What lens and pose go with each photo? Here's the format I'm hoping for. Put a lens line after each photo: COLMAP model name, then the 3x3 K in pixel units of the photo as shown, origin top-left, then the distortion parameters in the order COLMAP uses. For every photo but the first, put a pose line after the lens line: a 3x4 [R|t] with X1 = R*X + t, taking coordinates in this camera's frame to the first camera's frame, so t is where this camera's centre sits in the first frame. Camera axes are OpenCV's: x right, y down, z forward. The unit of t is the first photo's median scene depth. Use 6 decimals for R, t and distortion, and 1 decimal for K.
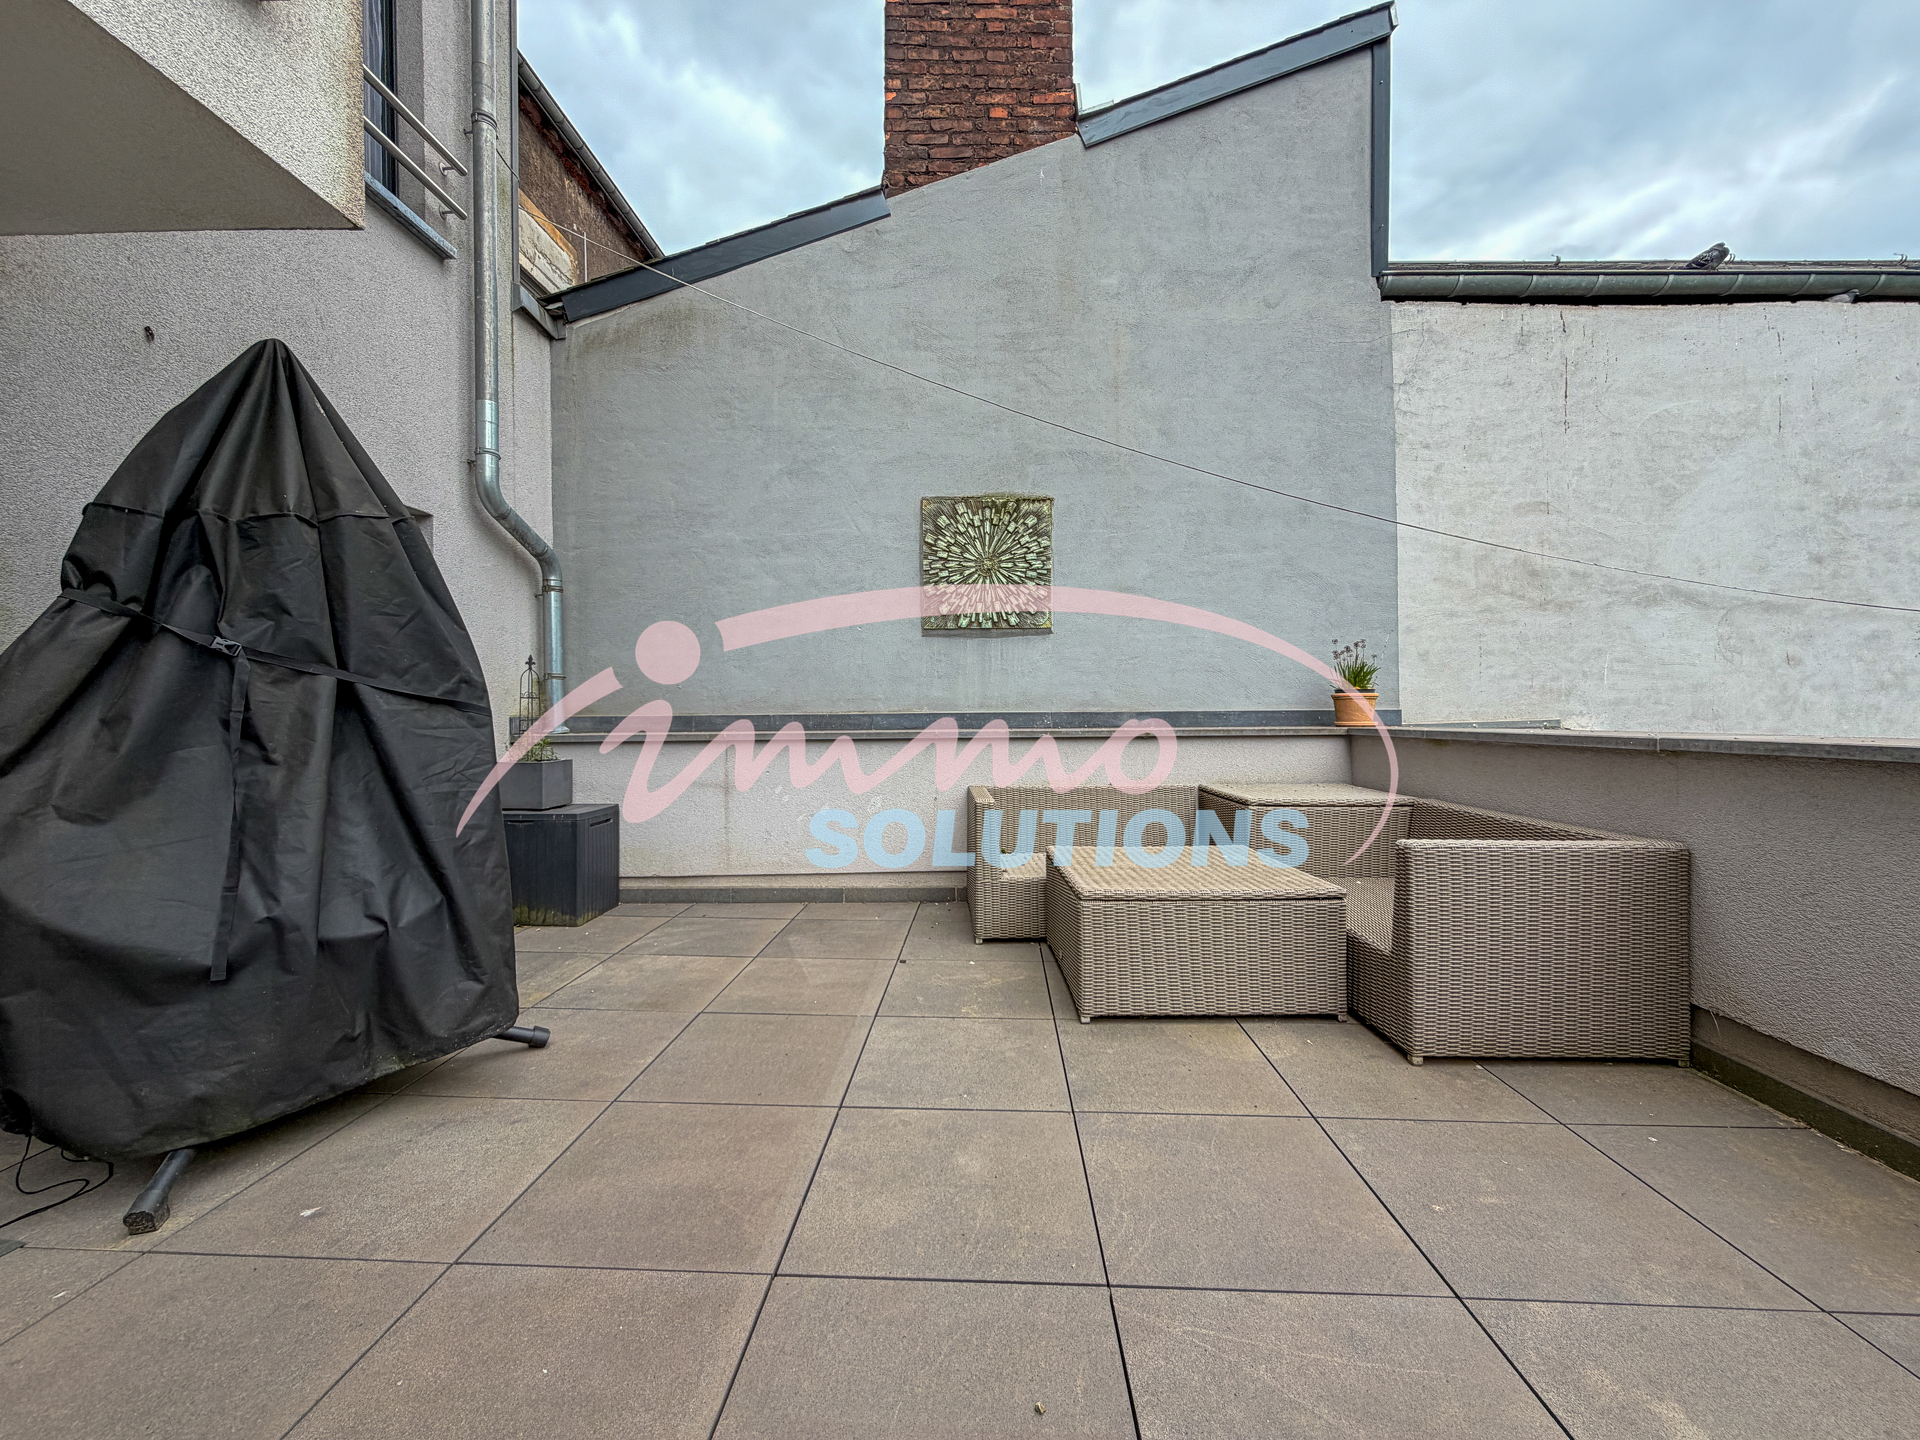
lens RADIAL K [[766.0, 0, 953.5], [0, 766.0, 720.0], [0, 0, 1]] dist [-0.000301, 0.000517]
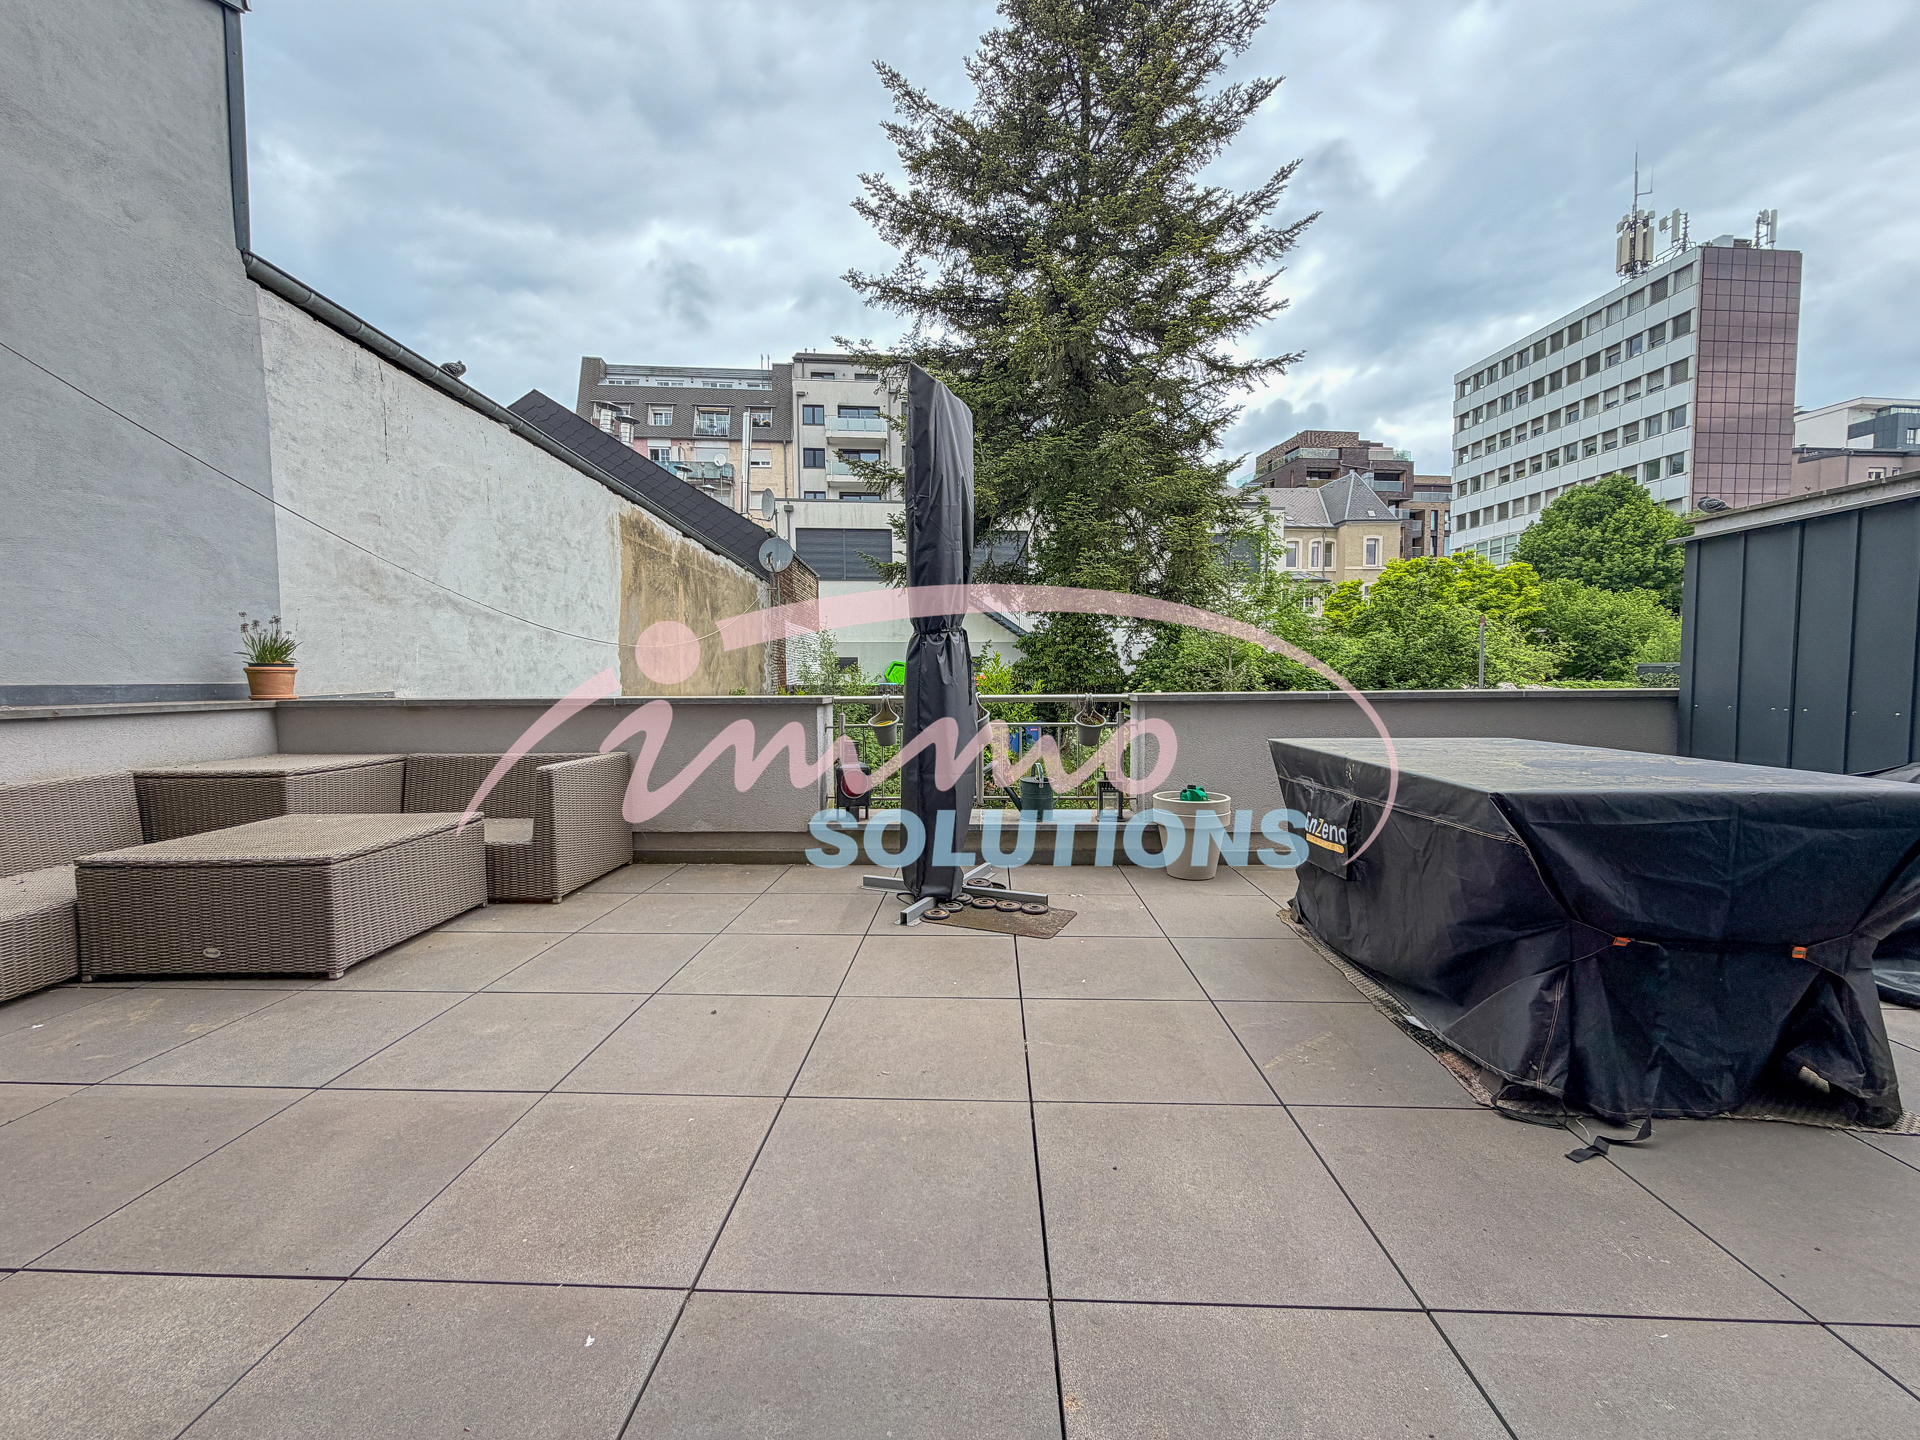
lens RADIAL K [[766.0, 0, 953.5], [0, 766.0, 720.0], [0, 0, 1]] dist [-0.000301, 0.000517]
pose [[-0.004643, -0.046380, 0.998913, -1.140784], [0.012798, 0.998839, 0.046436, -0.000422], [-0.999907, 0.013000, -0.004044, 0.192201]]
